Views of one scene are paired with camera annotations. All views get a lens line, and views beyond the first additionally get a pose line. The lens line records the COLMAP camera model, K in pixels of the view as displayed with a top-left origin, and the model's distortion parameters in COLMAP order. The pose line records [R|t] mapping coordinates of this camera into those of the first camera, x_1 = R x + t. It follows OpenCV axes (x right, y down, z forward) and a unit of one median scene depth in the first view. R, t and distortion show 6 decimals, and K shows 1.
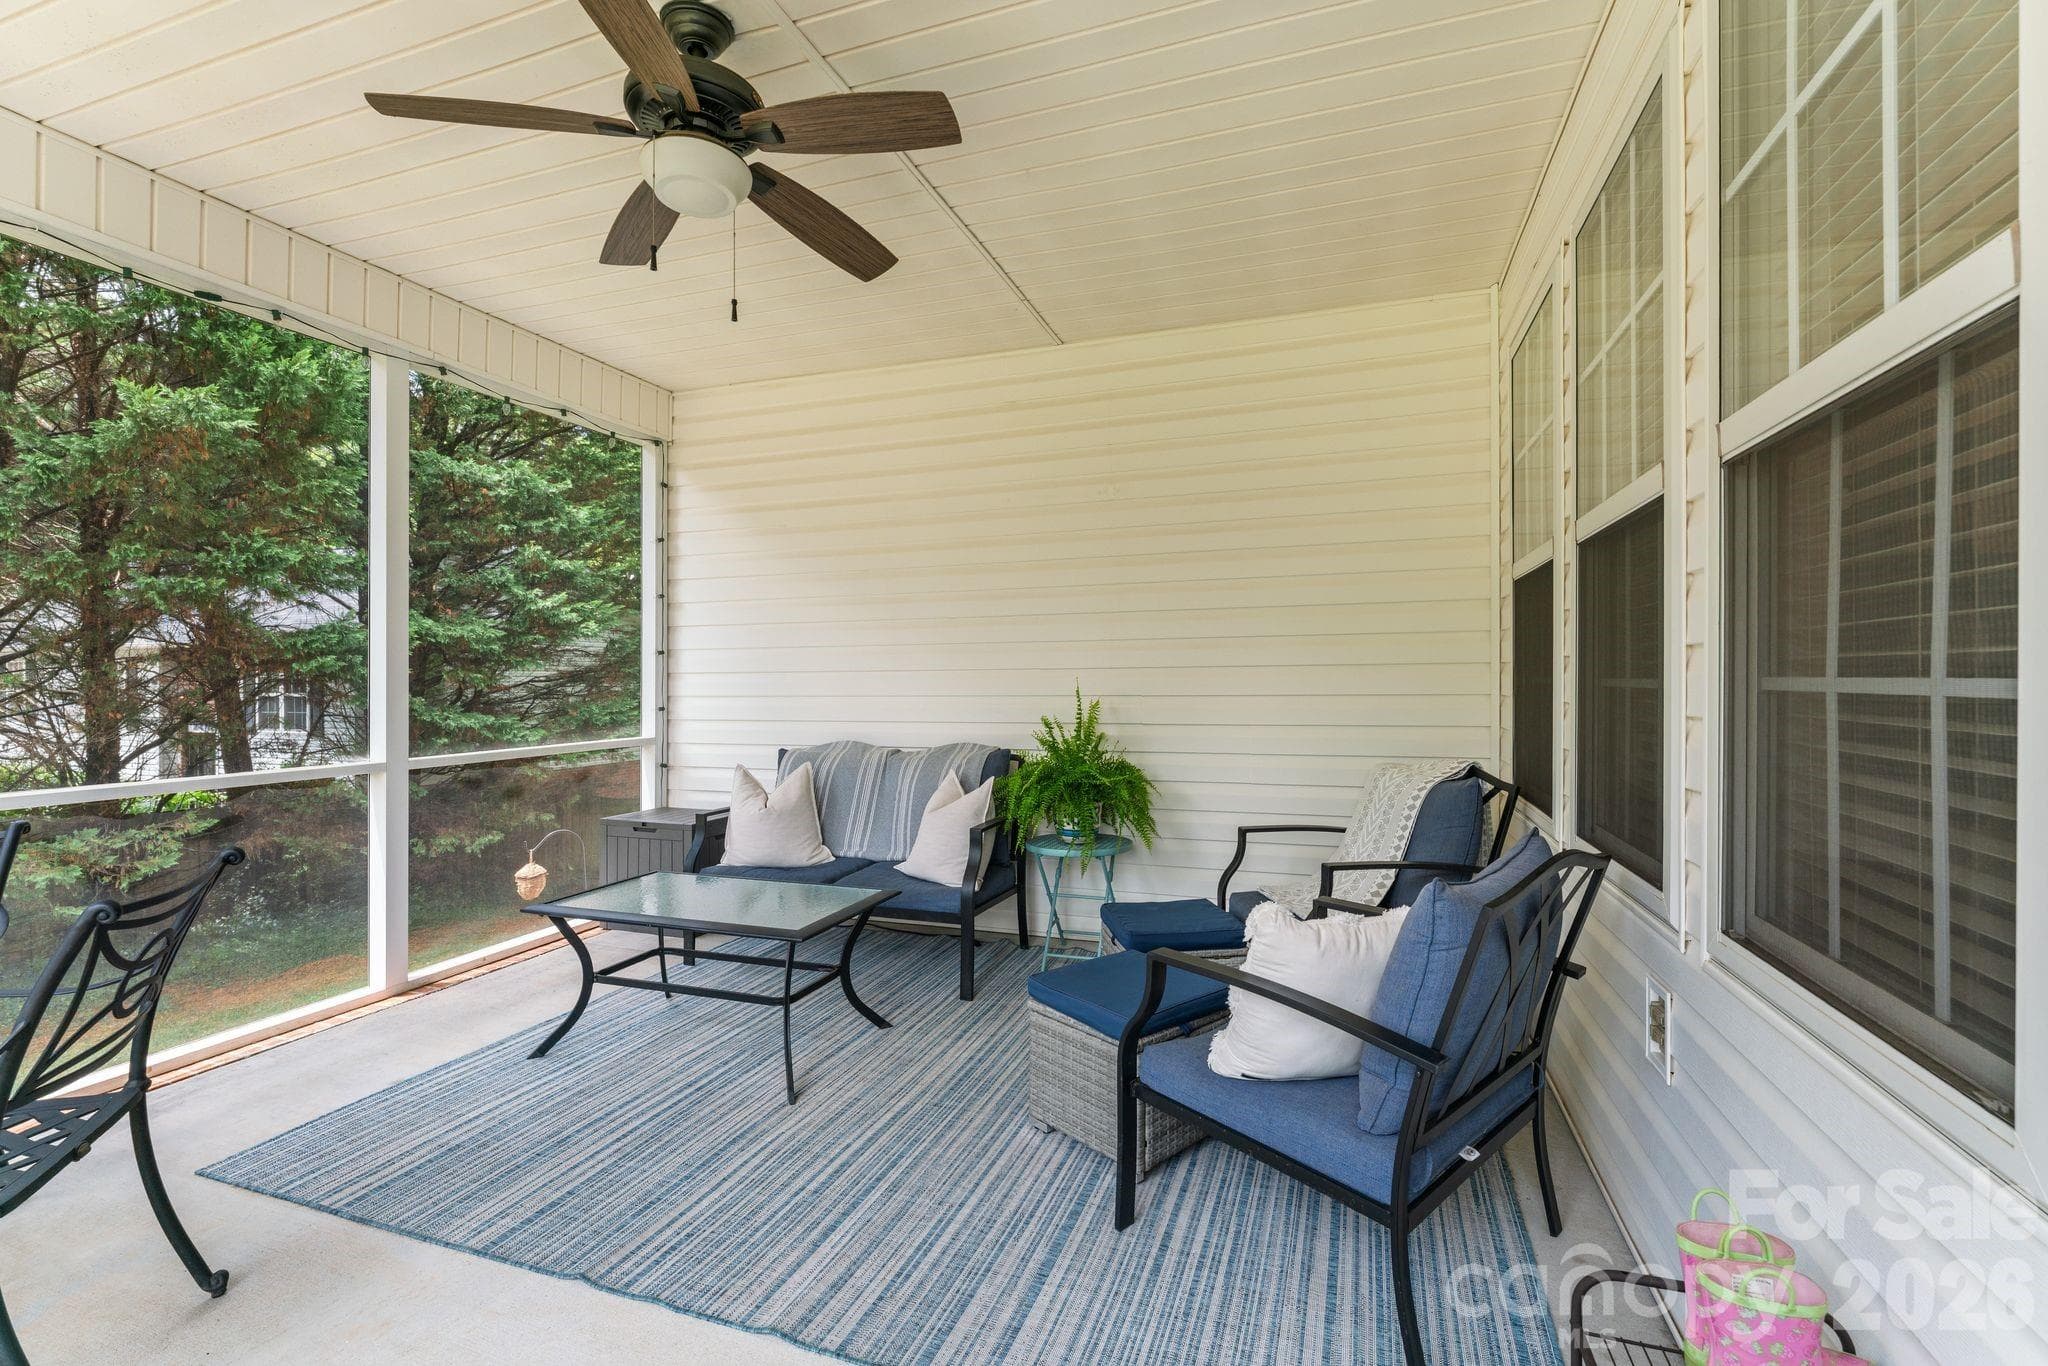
lens RADIAL K [[895.8, 0, 1021.9], [0, 895.8, 676.6], [0, 0, 1]] dist [-0.001413, -0.000419]
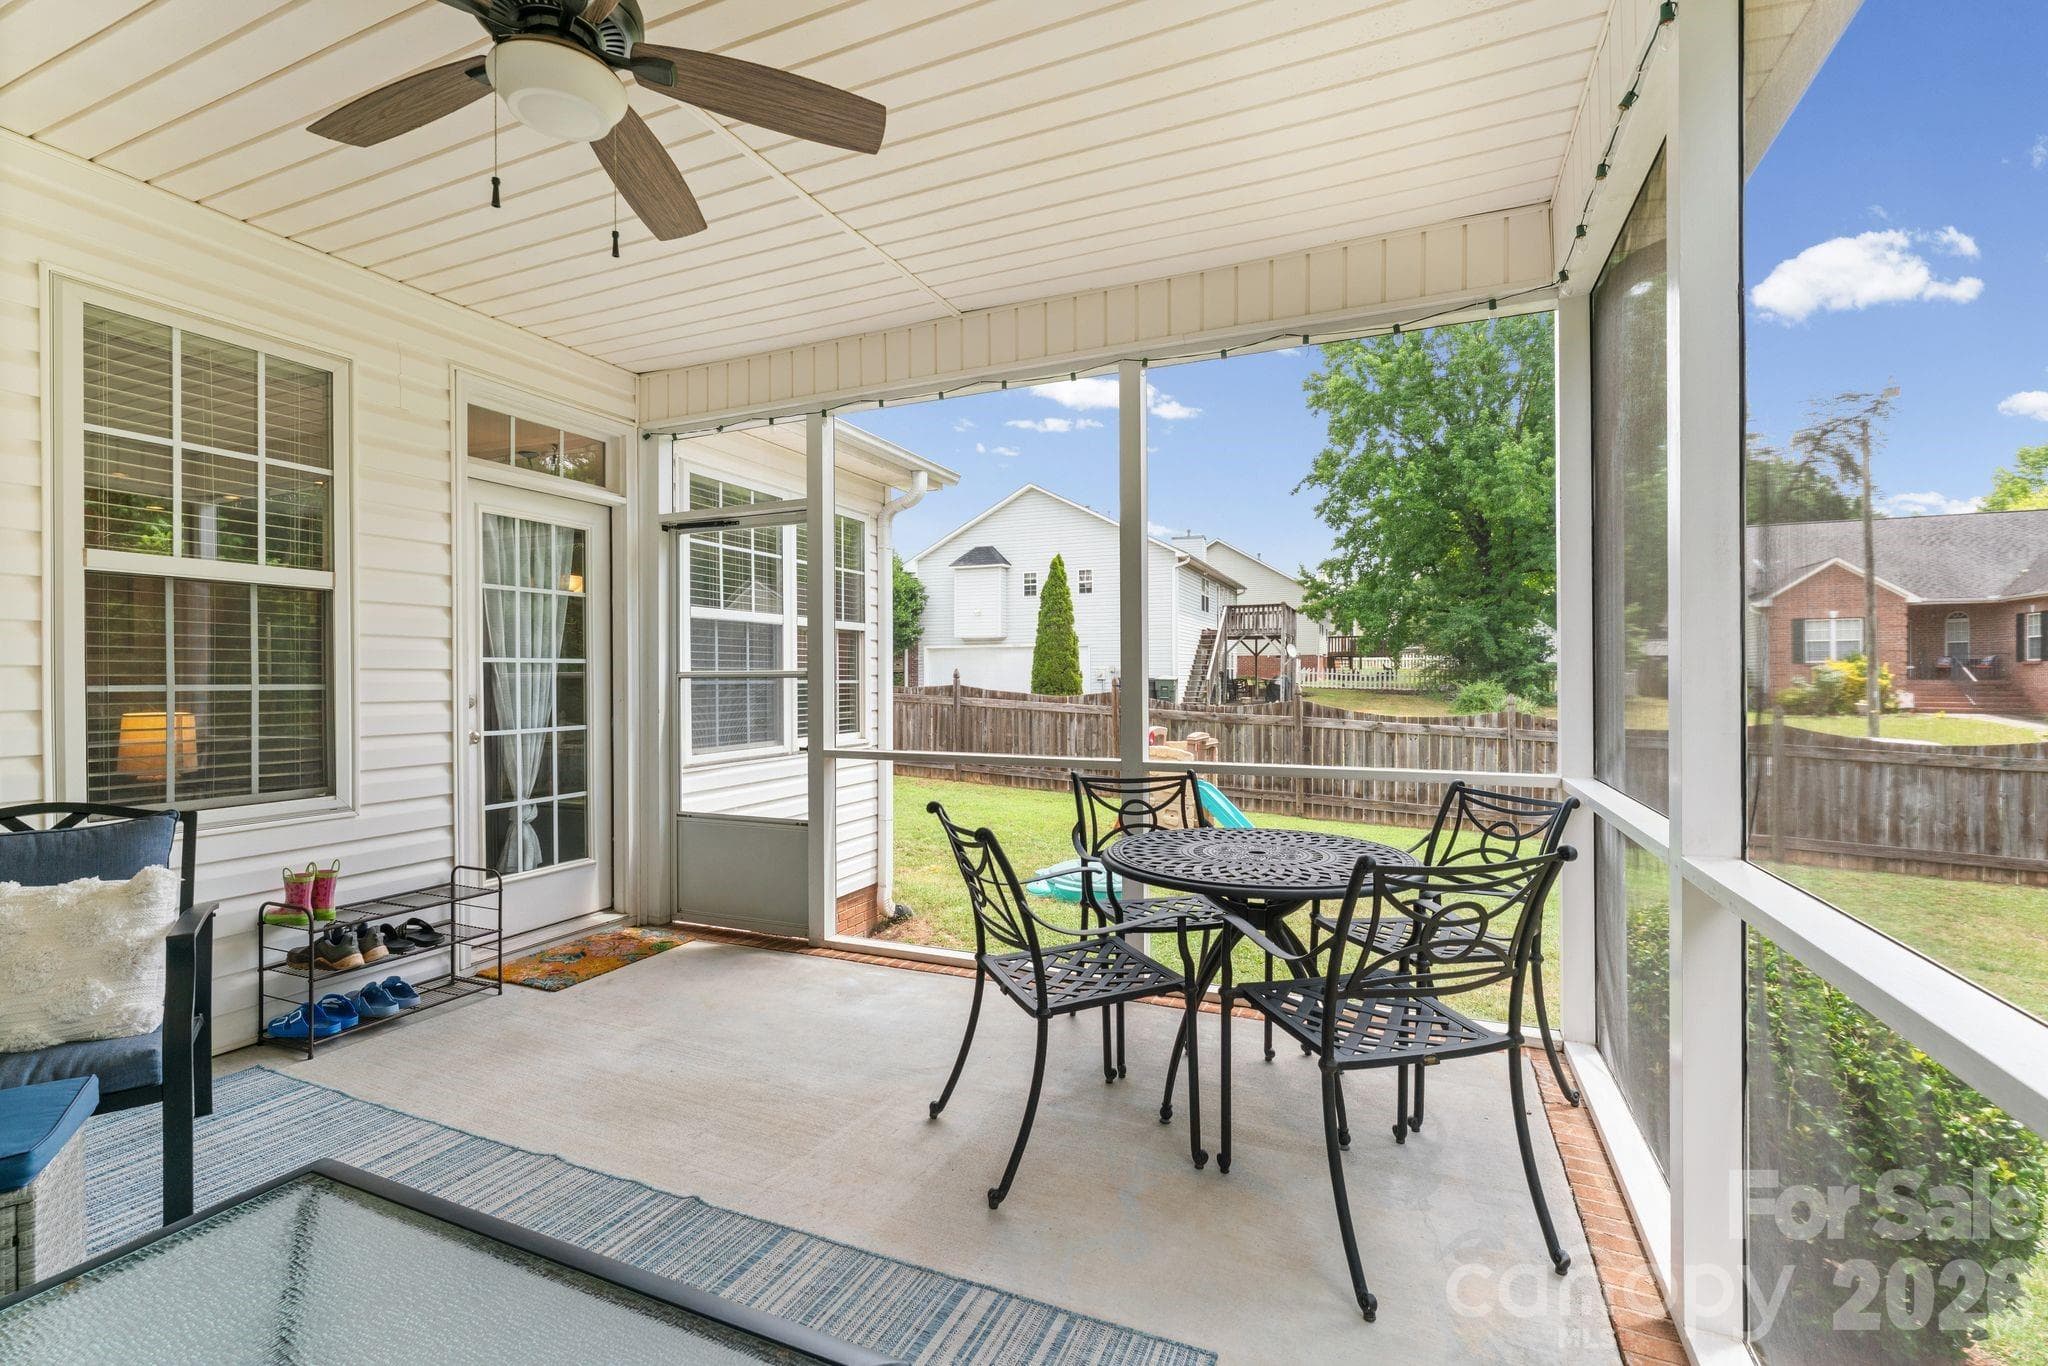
lens RADIAL K [[895.8, 0, 1021.9], [0, 895.8, 676.6], [0, 0, 1]] dist [-0.001413, -0.000419]
pose [[-0.998098, 0.008788, 0.061014, -0.898343], [0.008552, 0.999955, -0.004130, -0.002000], [-0.061048, -0.003601, -0.998128, 1.928677]]
